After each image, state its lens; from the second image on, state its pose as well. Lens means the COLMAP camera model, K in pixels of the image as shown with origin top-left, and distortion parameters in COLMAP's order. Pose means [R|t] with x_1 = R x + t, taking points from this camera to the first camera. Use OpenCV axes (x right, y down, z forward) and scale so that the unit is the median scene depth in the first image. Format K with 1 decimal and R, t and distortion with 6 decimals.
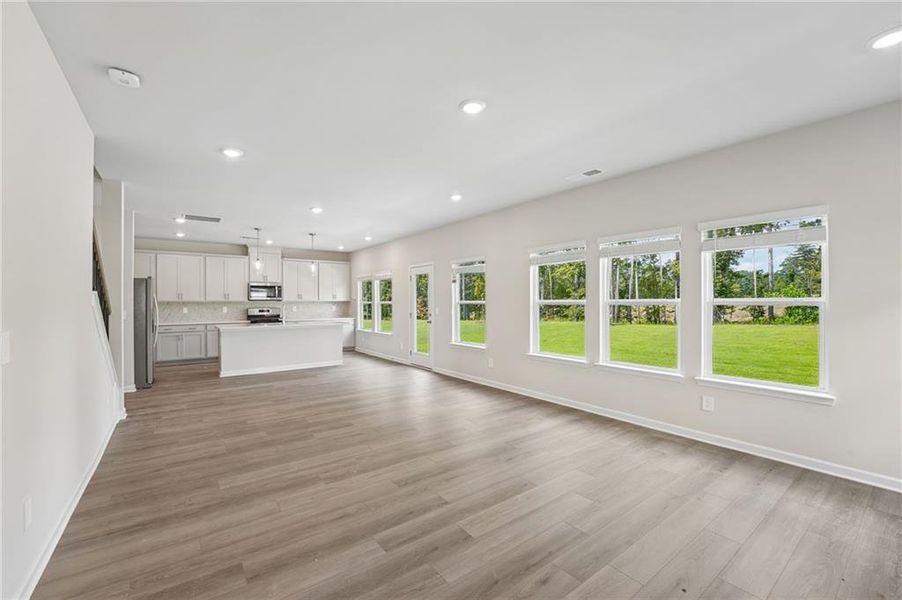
lens RADIAL K [[372.2, 0, 450.2], [0, 372.2, 303.5], [0, 0, 1]] dist [-0.023886, 0.000386]
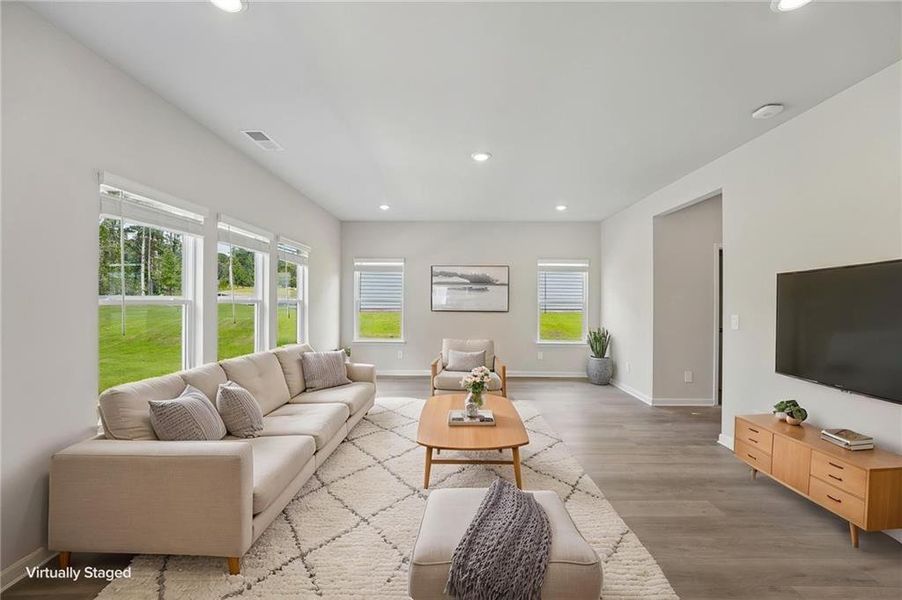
lens RADIAL K [[368.4, 0, 447.5], [0, 368.4, 301.4], [0, 0, 1]] dist [-0.030177, 0.003727]
pose [[-0.788809, -0.003705, 0.614627, -0.219790], [-0.000951, 0.999988, 0.004807, -0.002595], [-0.614637, 0.003207, -0.788803, 0.704843]]
